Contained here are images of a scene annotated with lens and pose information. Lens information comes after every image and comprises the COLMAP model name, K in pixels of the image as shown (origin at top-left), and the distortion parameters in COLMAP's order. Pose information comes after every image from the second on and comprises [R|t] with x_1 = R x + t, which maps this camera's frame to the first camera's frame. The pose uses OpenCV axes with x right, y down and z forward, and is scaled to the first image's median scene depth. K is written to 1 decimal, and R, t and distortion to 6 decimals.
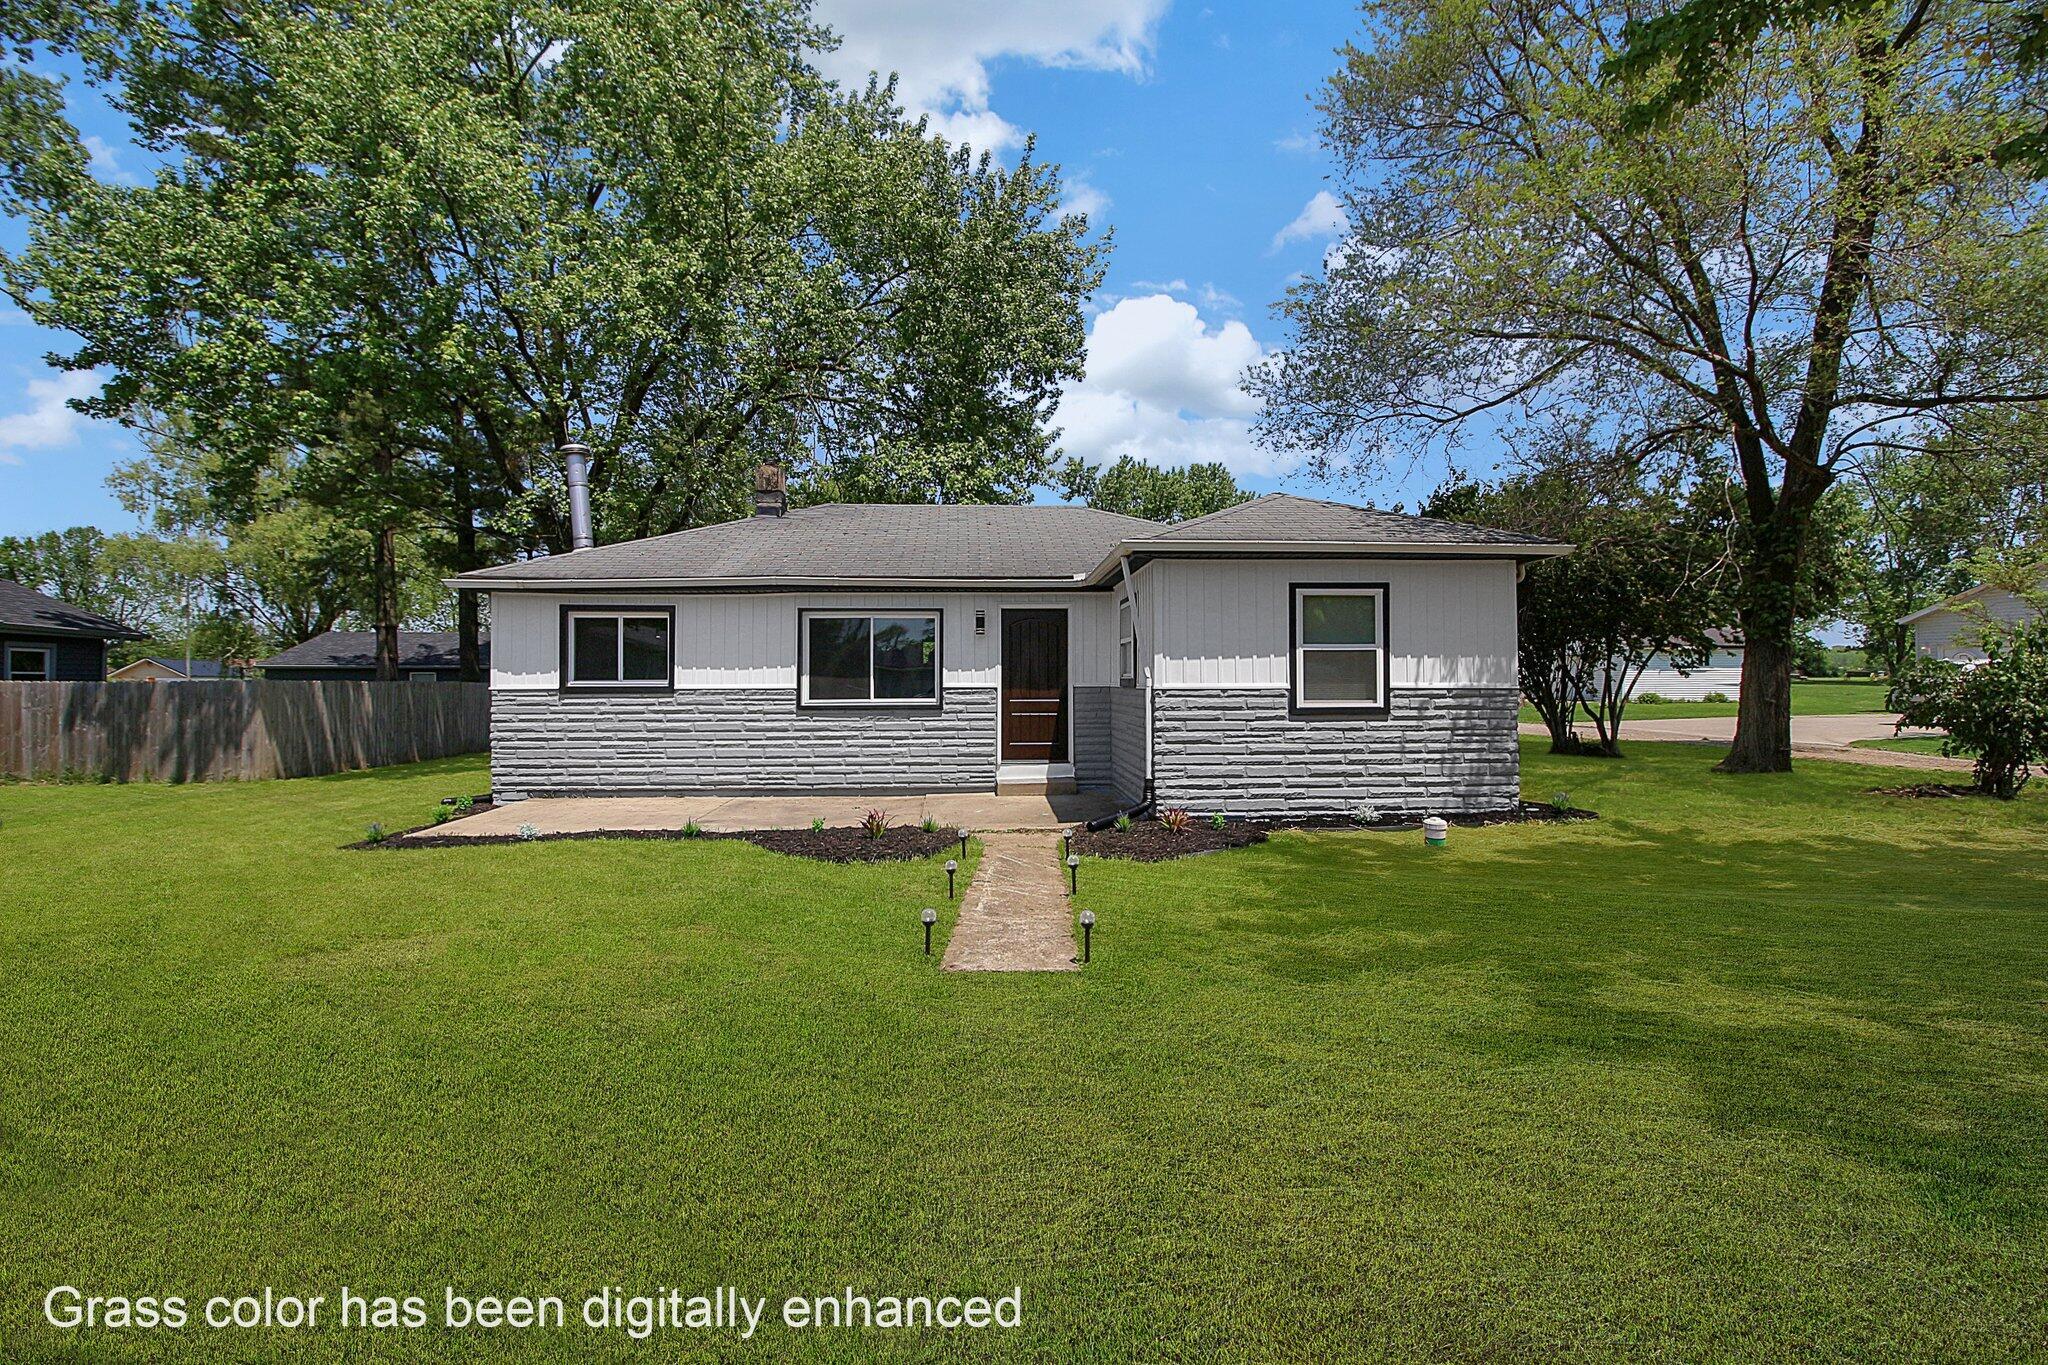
lens RADIAL K [[952.4, 0, 1023.9], [0, 952.4, 676.3], [0, 0, 1]] dist [-0.001394, -0.000130]
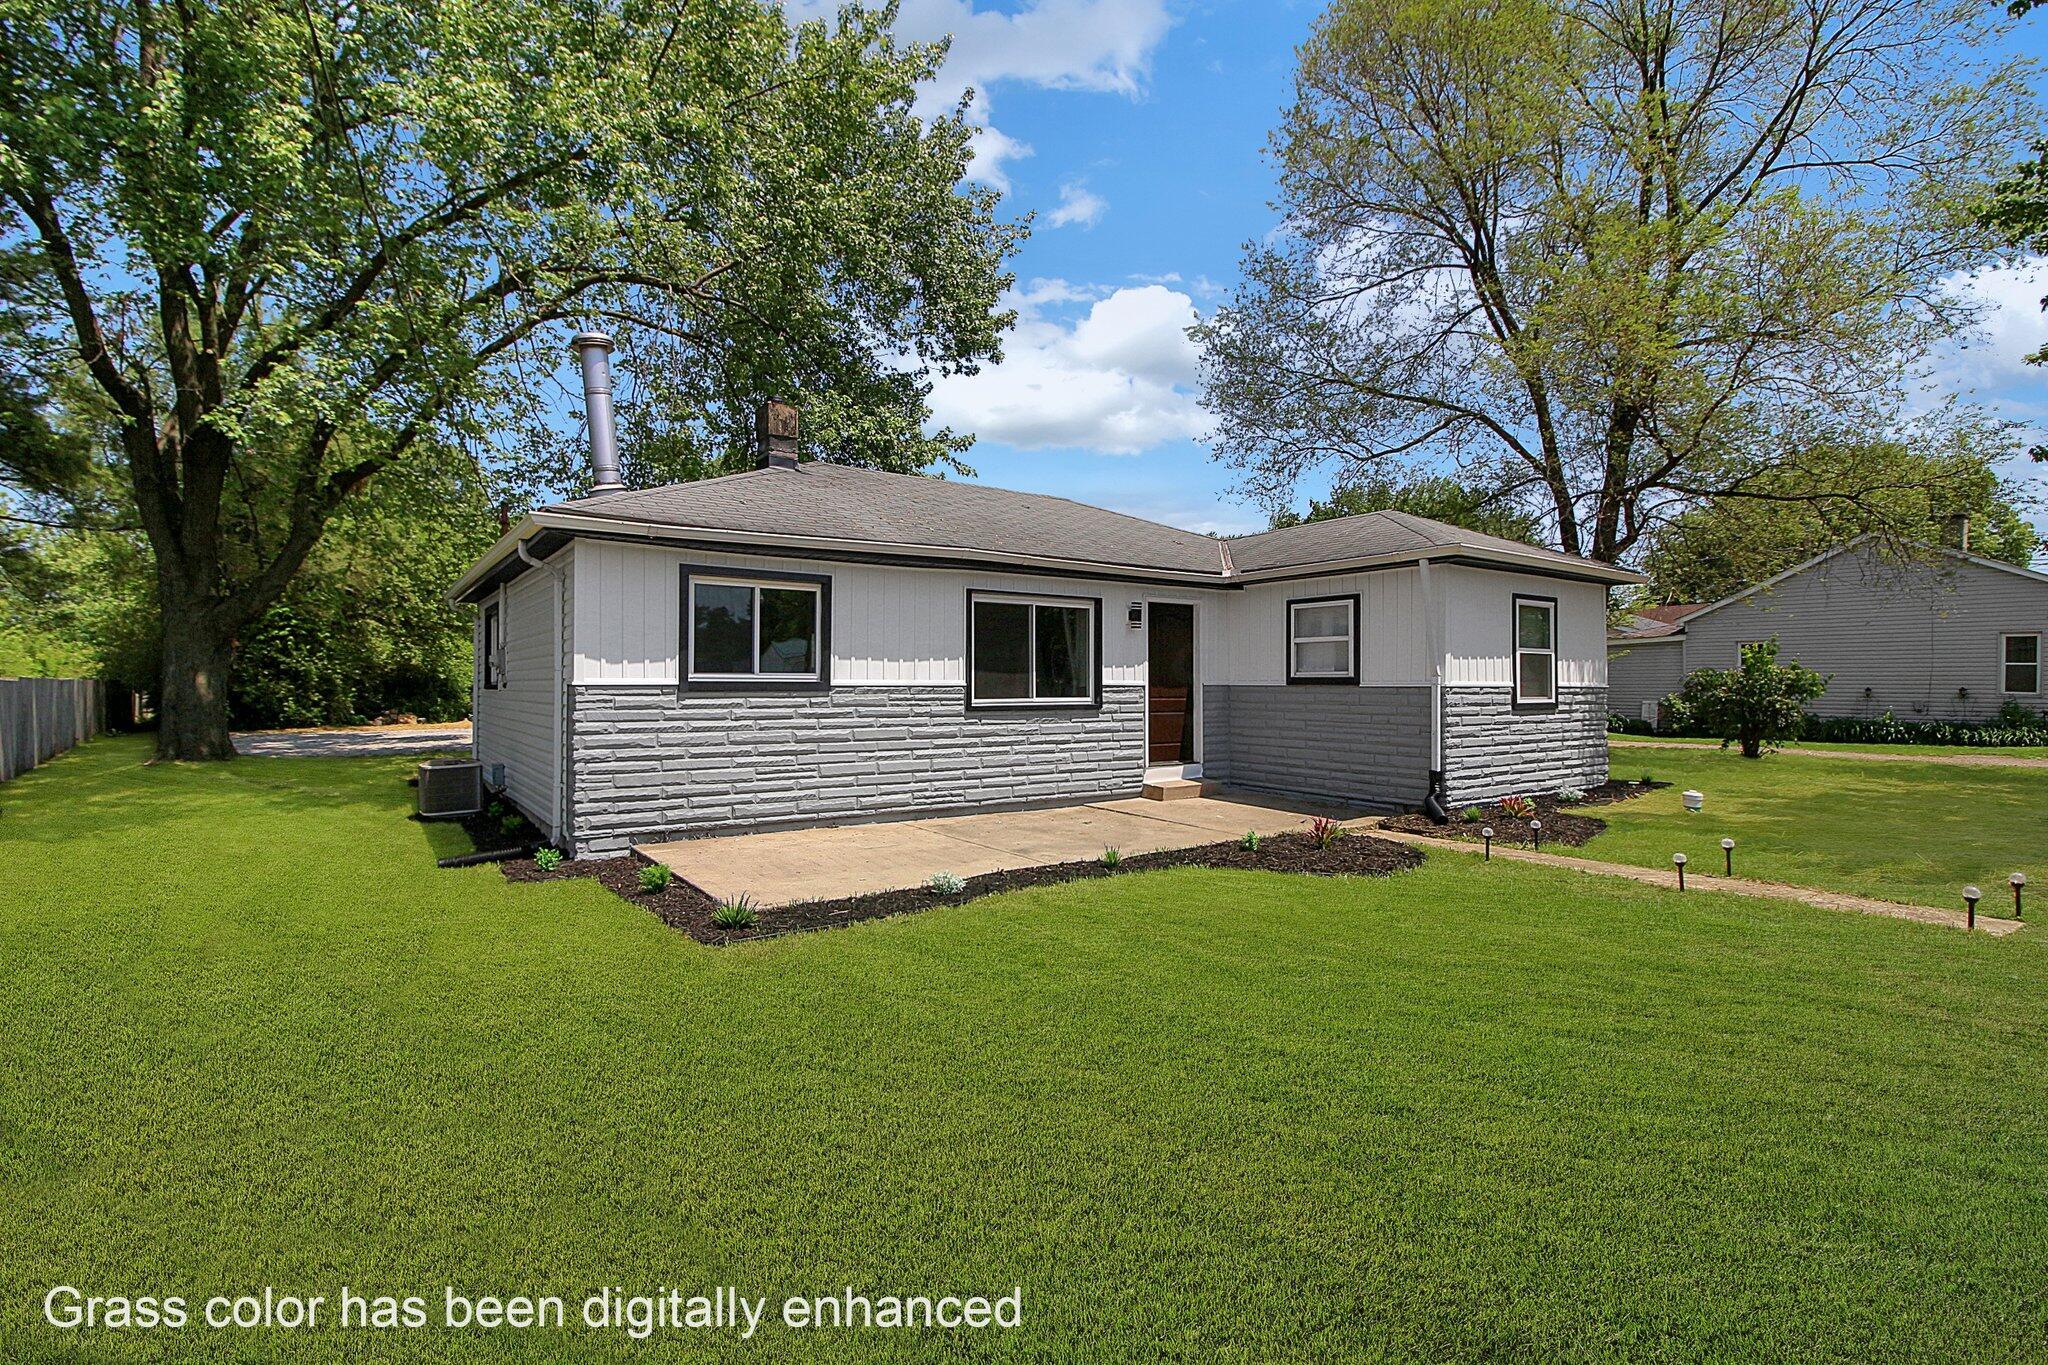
lens RADIAL K [[952.4, 0, 1025.4], [0, 952.4, 687.4], [0, 0, 1]] dist [-0.001394, -0.000130]
pose [[0.848067, 0.002840, 0.529881, -0.646919], [-0.008250, 0.999935, 0.007844, 0.007685], [-0.529825, -0.011024, 0.848036, 0.277484]]
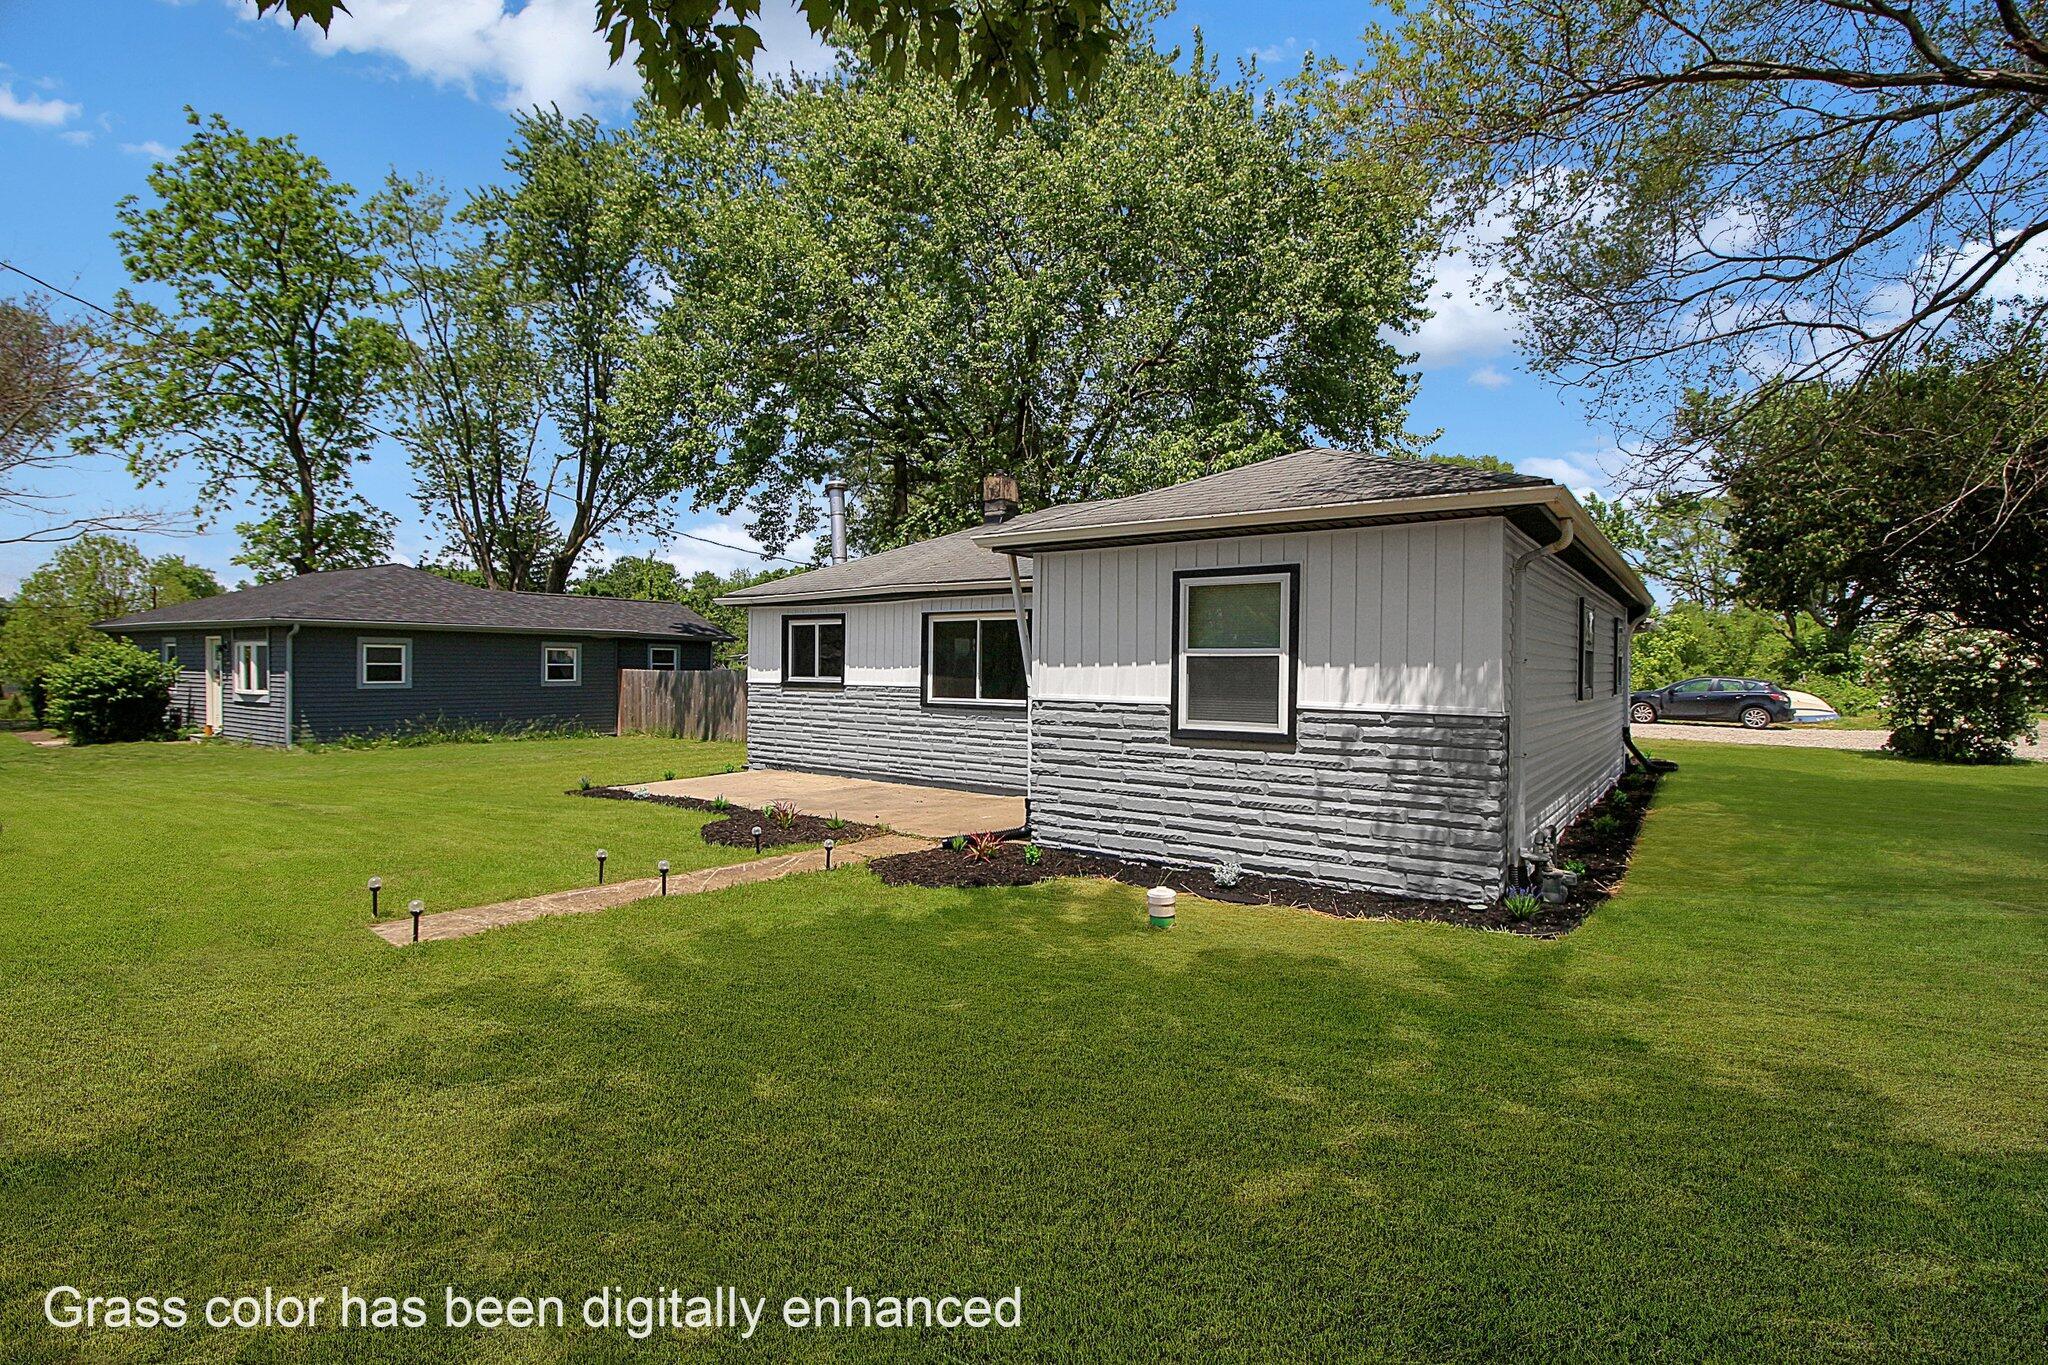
lens RADIAL K [[952.4, 0, 1019.7], [0, 952.4, 673.2], [0, 0, 1]] dist [-0.001394, -0.000130]
pose [[0.768569, 0.014118, -0.639611, 0.551027], [-0.008060, 0.999891, 0.012386, -0.017628], [0.639716, -0.004364, 0.768599, 0.244051]]
